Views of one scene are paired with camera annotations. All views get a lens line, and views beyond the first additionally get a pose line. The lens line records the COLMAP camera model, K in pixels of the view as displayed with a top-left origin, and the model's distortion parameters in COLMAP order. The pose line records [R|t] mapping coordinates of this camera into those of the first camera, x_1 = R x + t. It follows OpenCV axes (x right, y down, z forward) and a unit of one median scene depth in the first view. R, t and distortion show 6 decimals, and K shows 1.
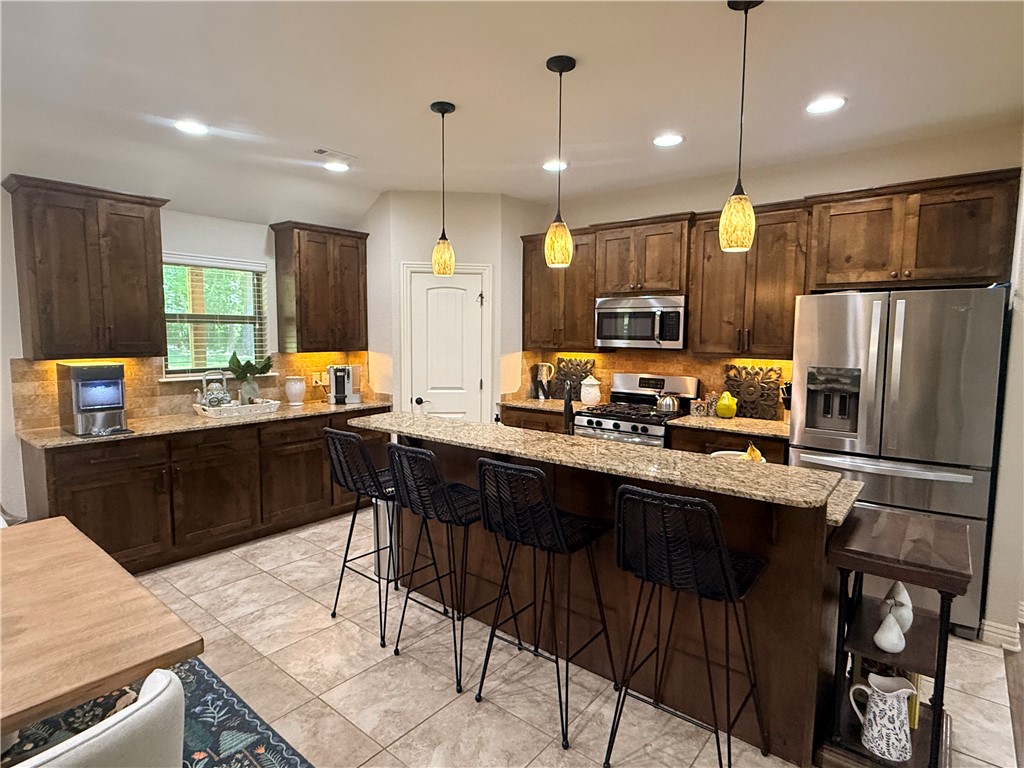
lens RADIAL K [[549.2, 0, 511.1], [0, 549.2, 382.3], [0, 0, 1]] dist [0.001786, 0.000008]
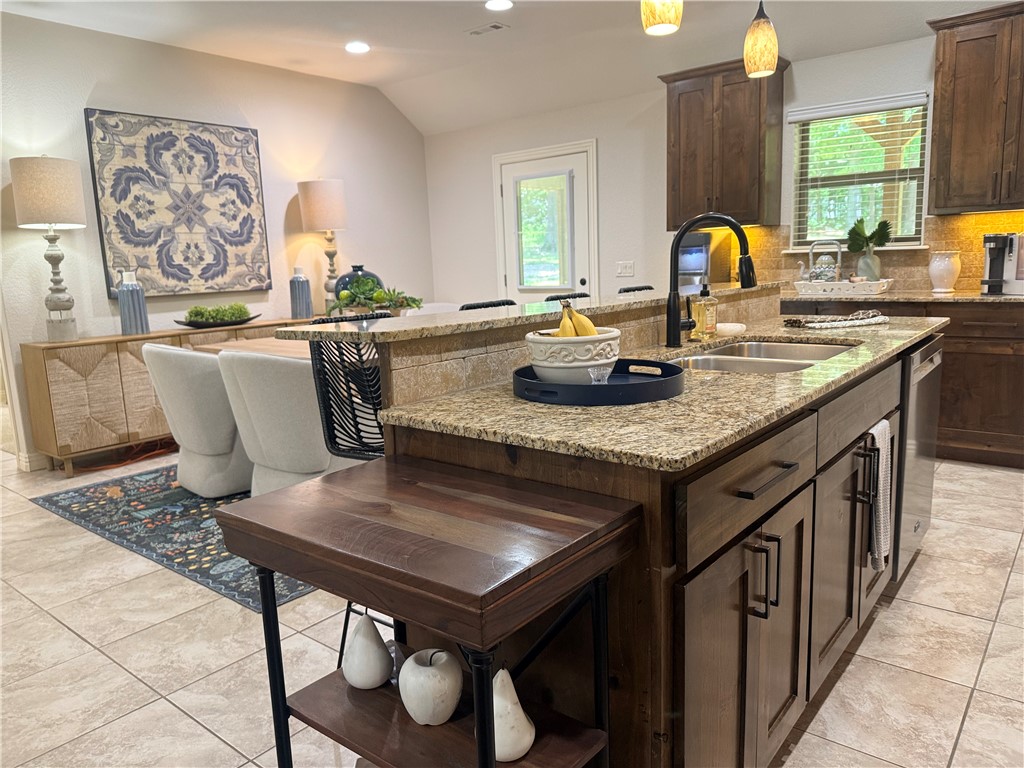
lens RADIAL K [[727.9, 0, 519.4], [0, 727.9, 382.3], [0, 0, 1]] dist [-0.002162, -0.003412]
pose [[0.011071, 0.160487, -0.986976, 0.574418], [-0.054541, 0.985664, 0.159662, 0.039125], [0.998450, 0.052063, 0.019665, 0.484509]]
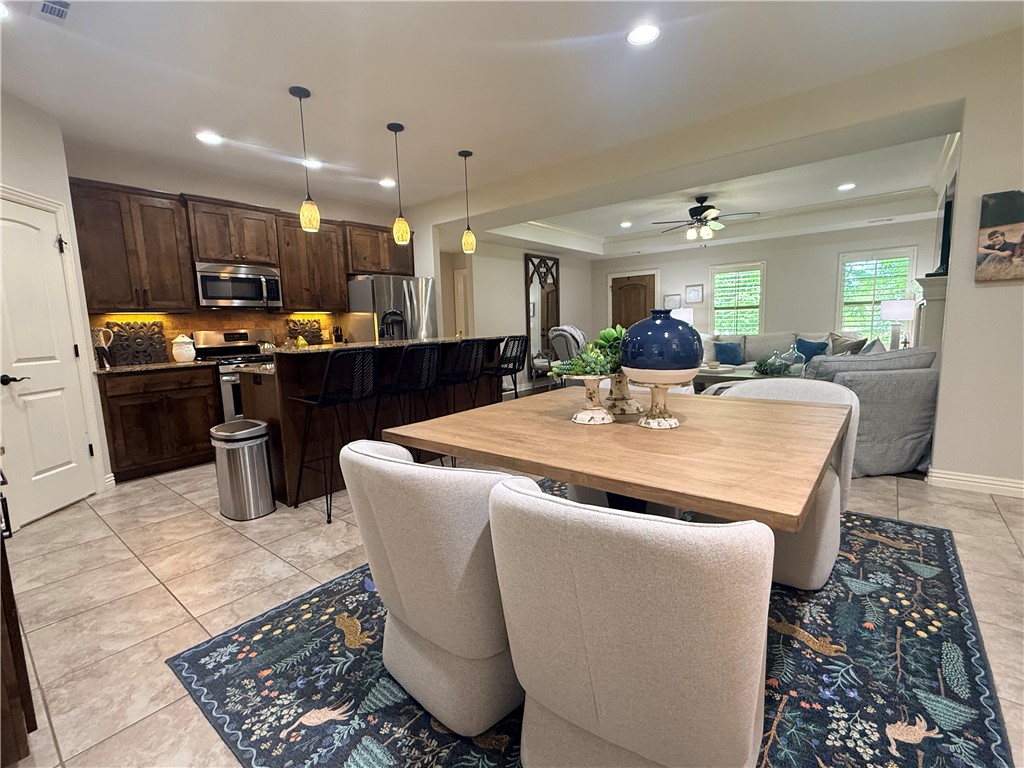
lens RADIAL K [[460.2, 0, 510.5], [0, 460.2, 381.9], [0, 0, 1]] dist [0.000033, -0.000283]
pose [[-0.003476, -0.132020, 0.991241, -0.835741], [0.123820, 0.983562, 0.131431, 0.044049], [-0.992299, 0.123193, 0.012928, 0.399779]]
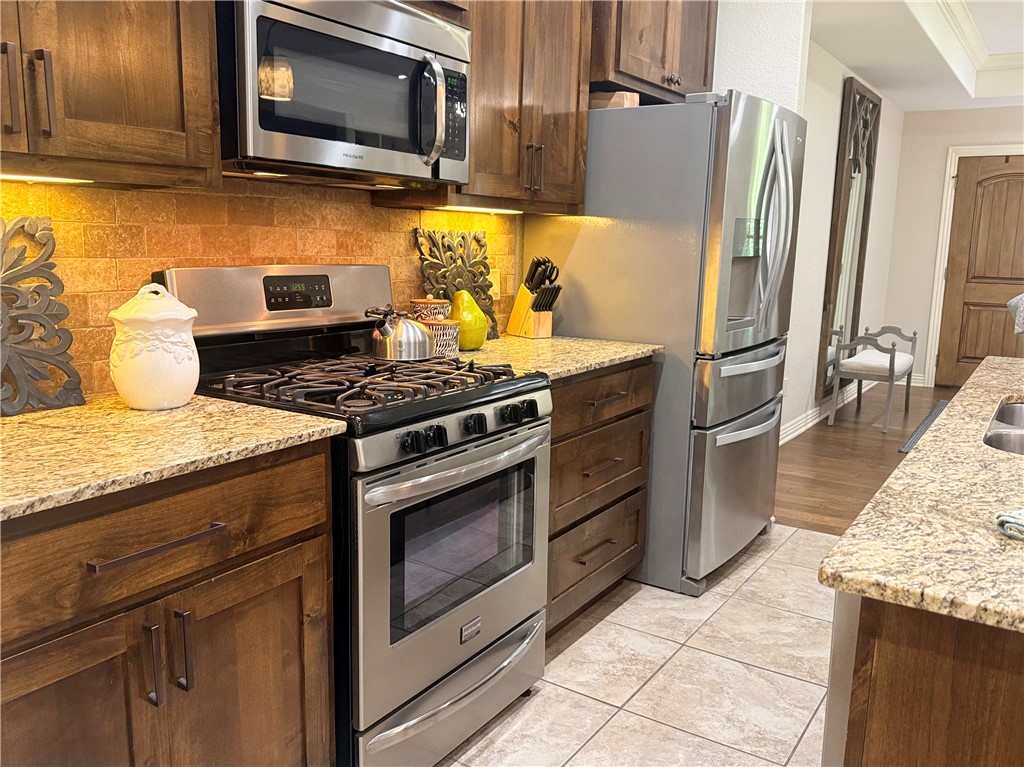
lens RADIAL K [[836.2, 0, 513.9], [0, 836.2, 397.1], [0, 0, 1]] dist [0.040502, -0.002502]
pose [[-0.109831, -0.197352, 0.974161, -0.260622], [0.068094, 0.976293, 0.205461, -0.031968], [-0.991615, 0.088900, -0.093789, 0.972585]]
